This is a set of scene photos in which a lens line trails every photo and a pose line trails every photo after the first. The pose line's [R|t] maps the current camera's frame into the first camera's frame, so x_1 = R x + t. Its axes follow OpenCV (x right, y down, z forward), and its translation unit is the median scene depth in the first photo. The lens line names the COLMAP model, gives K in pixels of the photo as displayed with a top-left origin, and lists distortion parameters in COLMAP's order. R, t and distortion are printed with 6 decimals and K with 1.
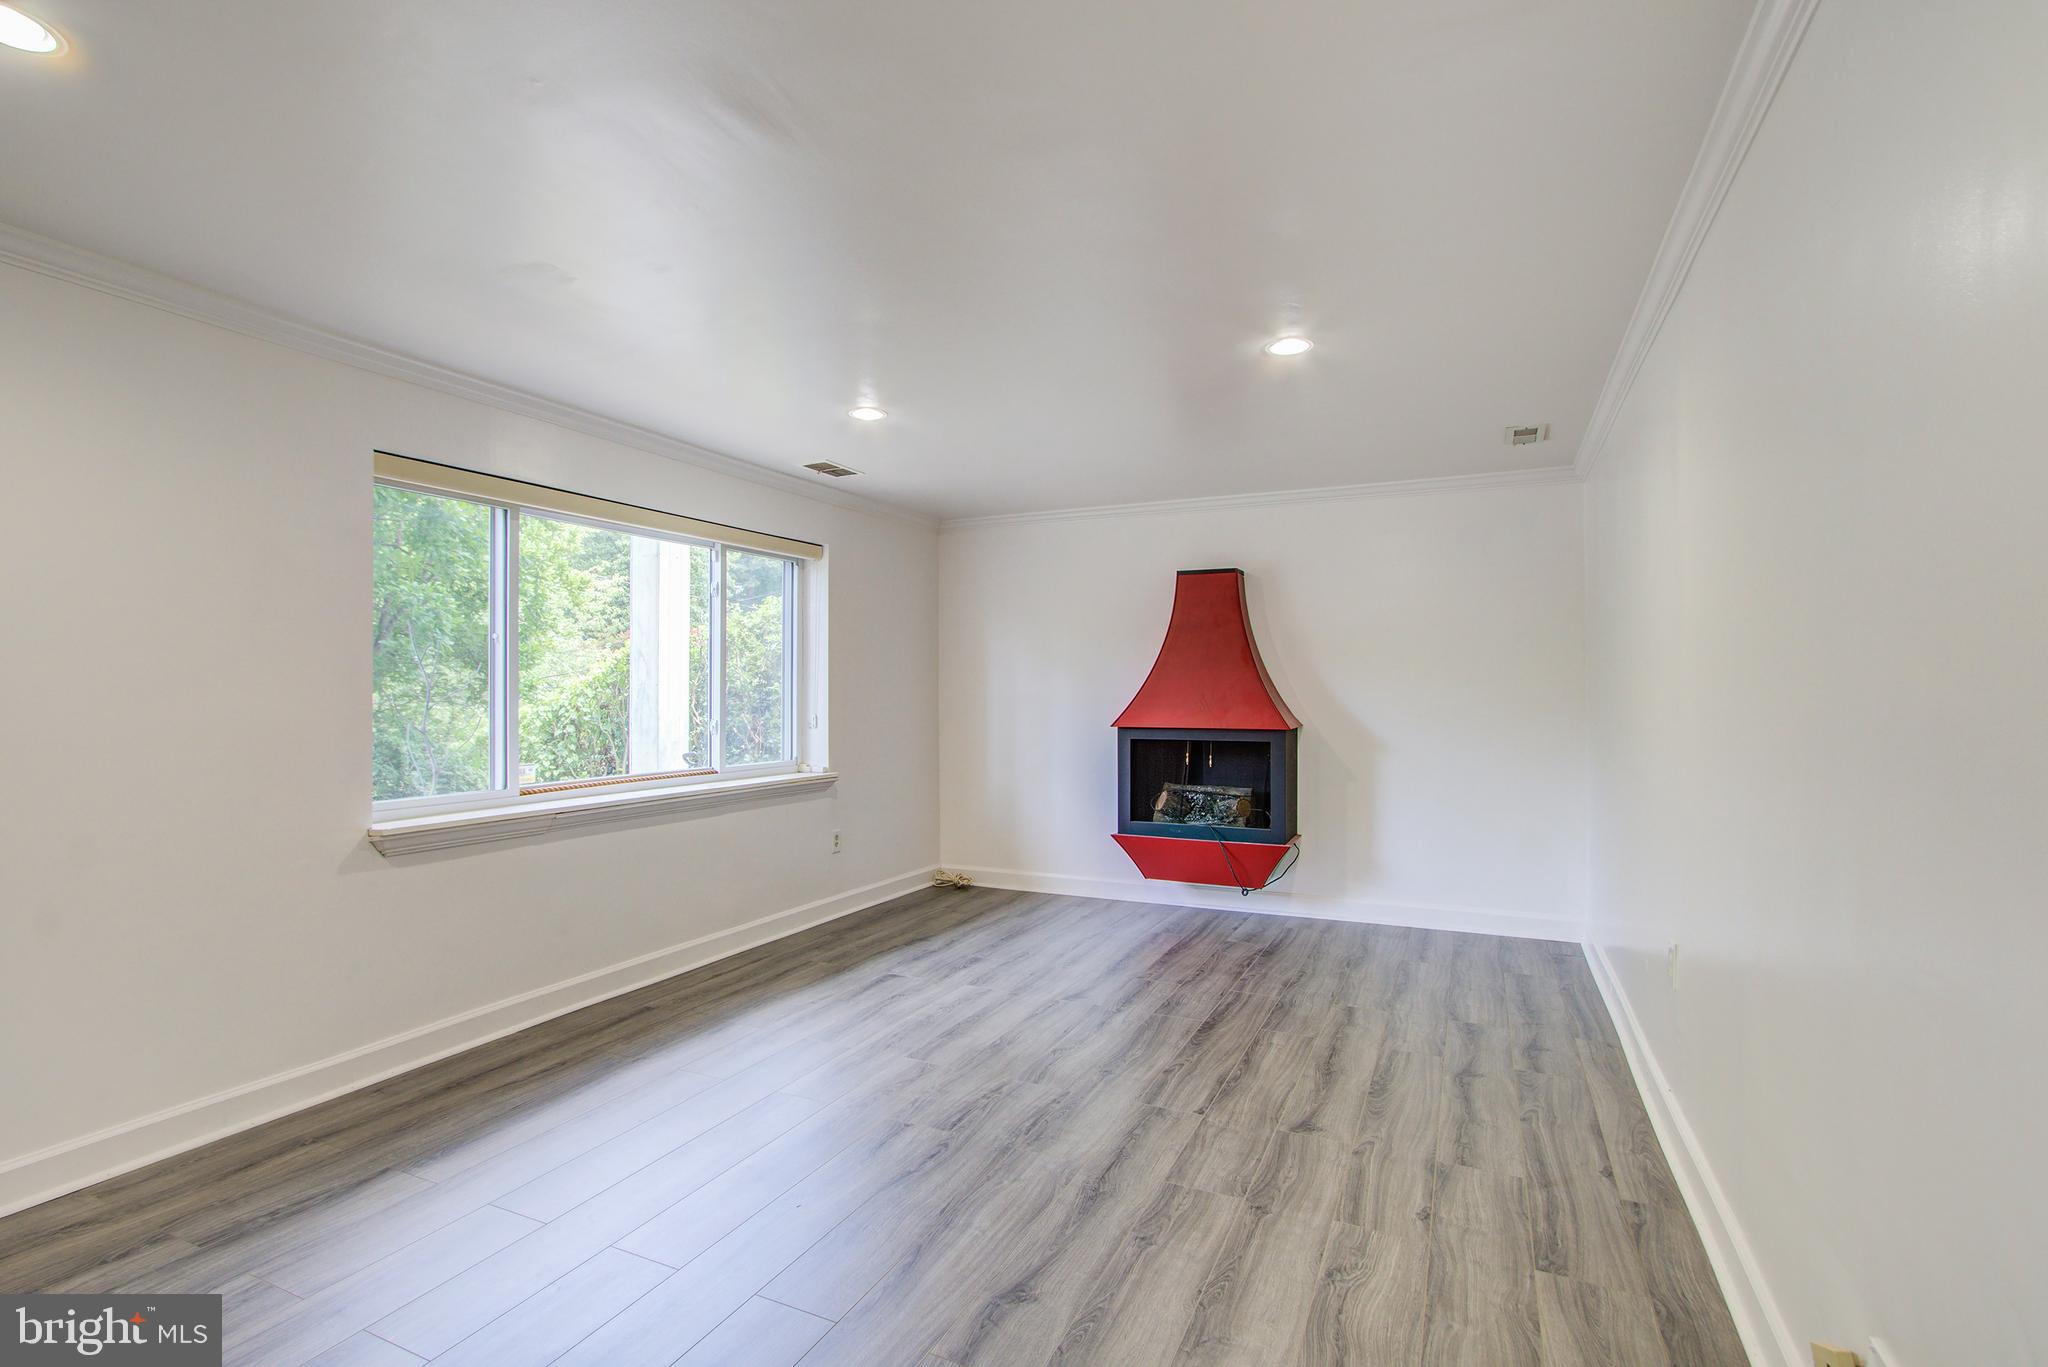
lens RADIAL K [[960.6, 0, 1014.8], [0, 960.6, 682.7], [0, 0, 1]] dist [0.002406, 0.002069]
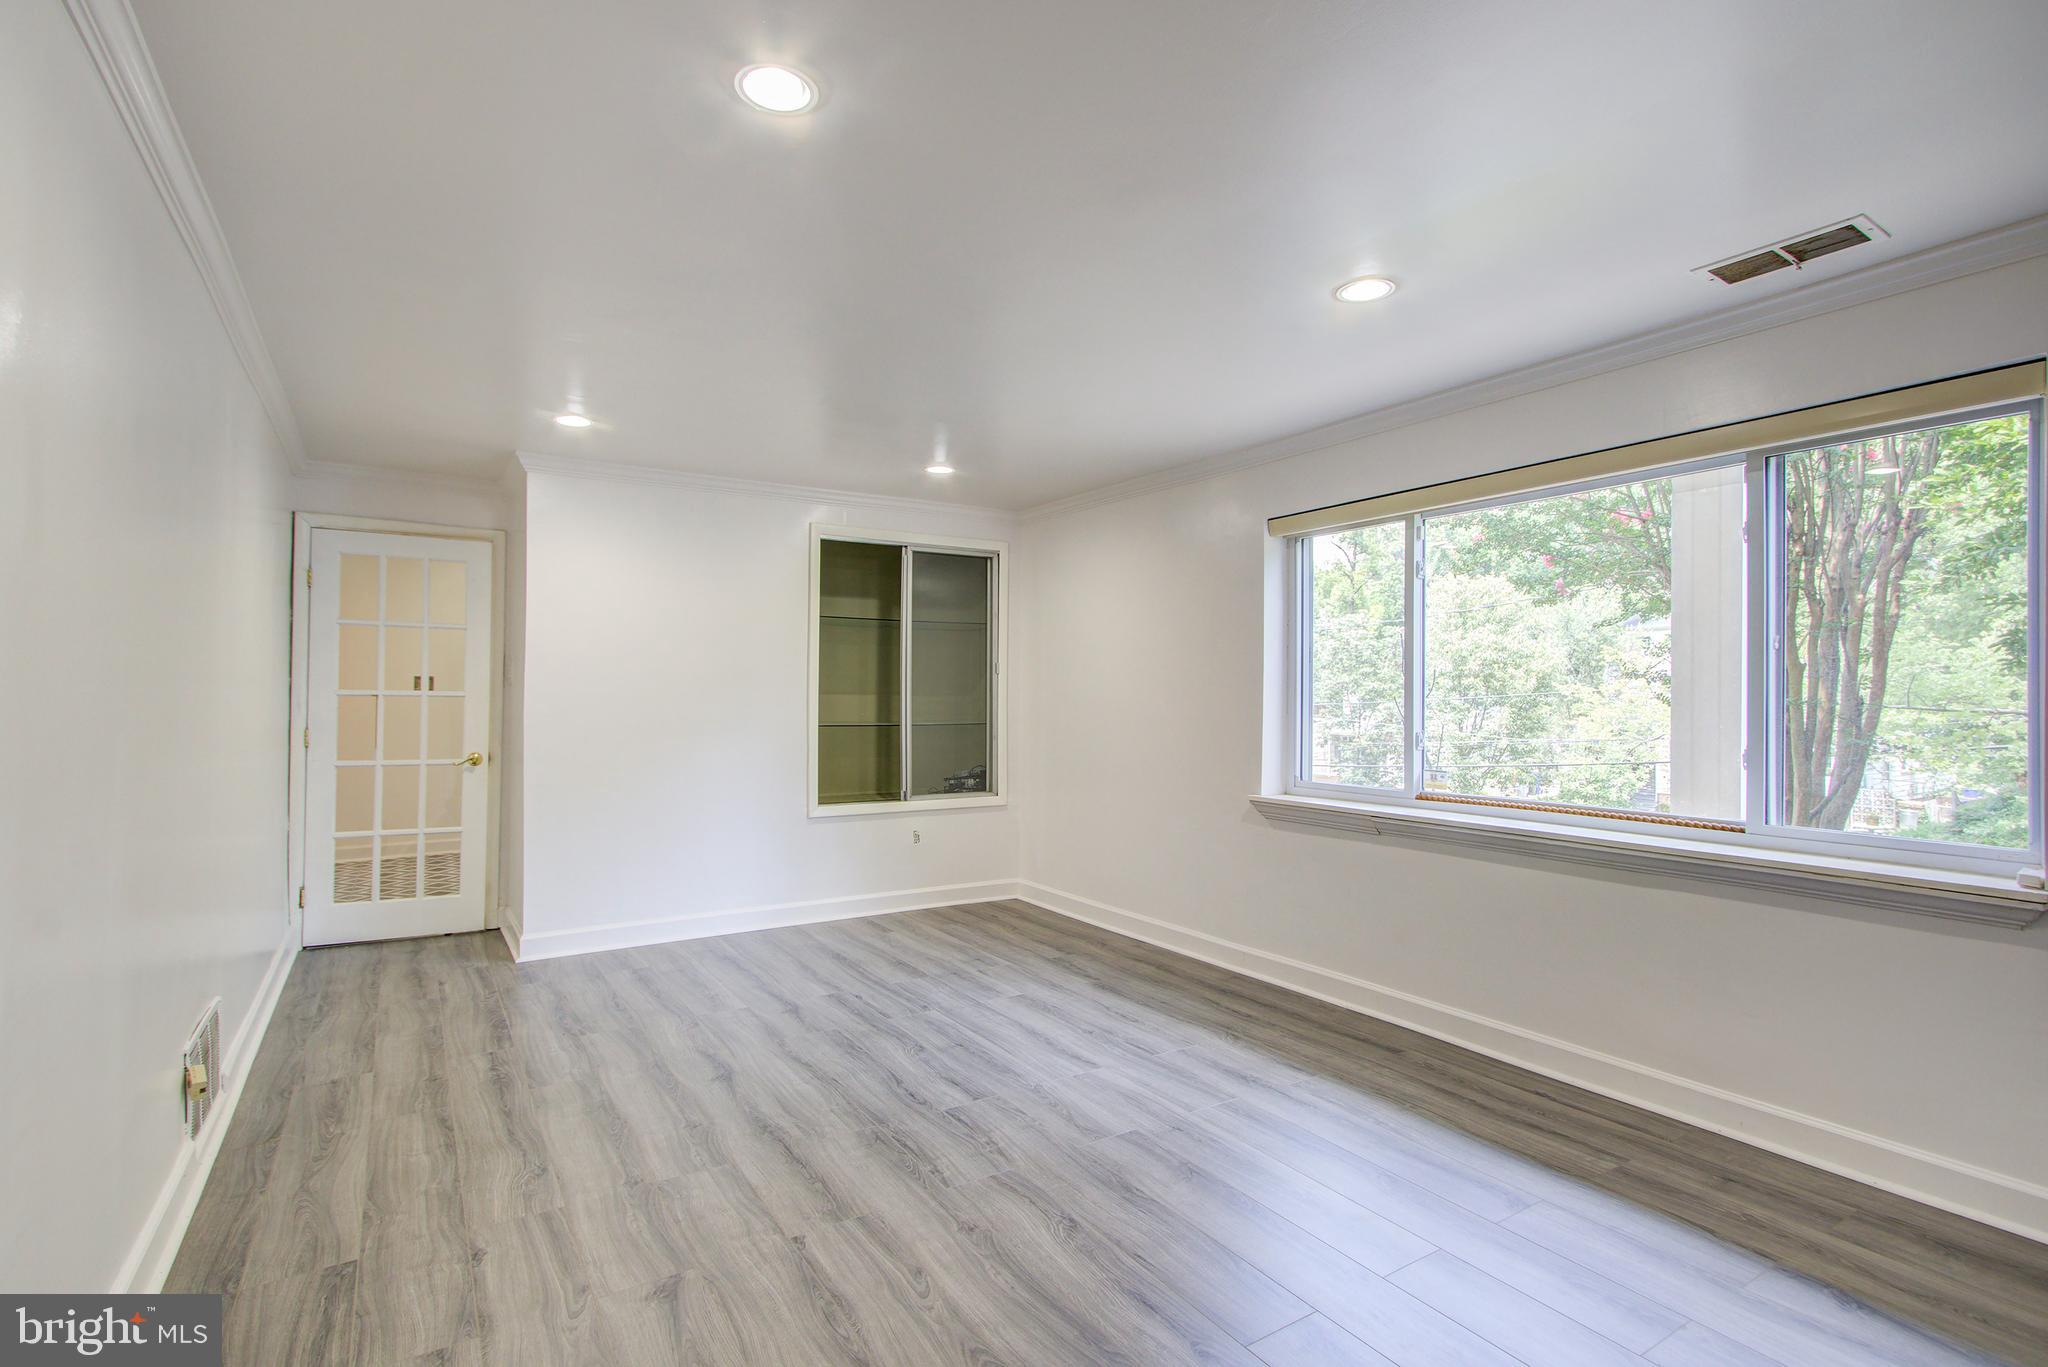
lens RADIAL K [[960.6, 0, 1005.6], [0, 960.6, 690.6], [0, 0, 1]] dist [0.002406, 0.002069]
pose [[-0.535261, -0.005557, -0.844669, 0.724080], [0.004683, 0.999943, -0.009547, 0.012559], [0.844674, -0.009066, -0.535205, 1.486058]]
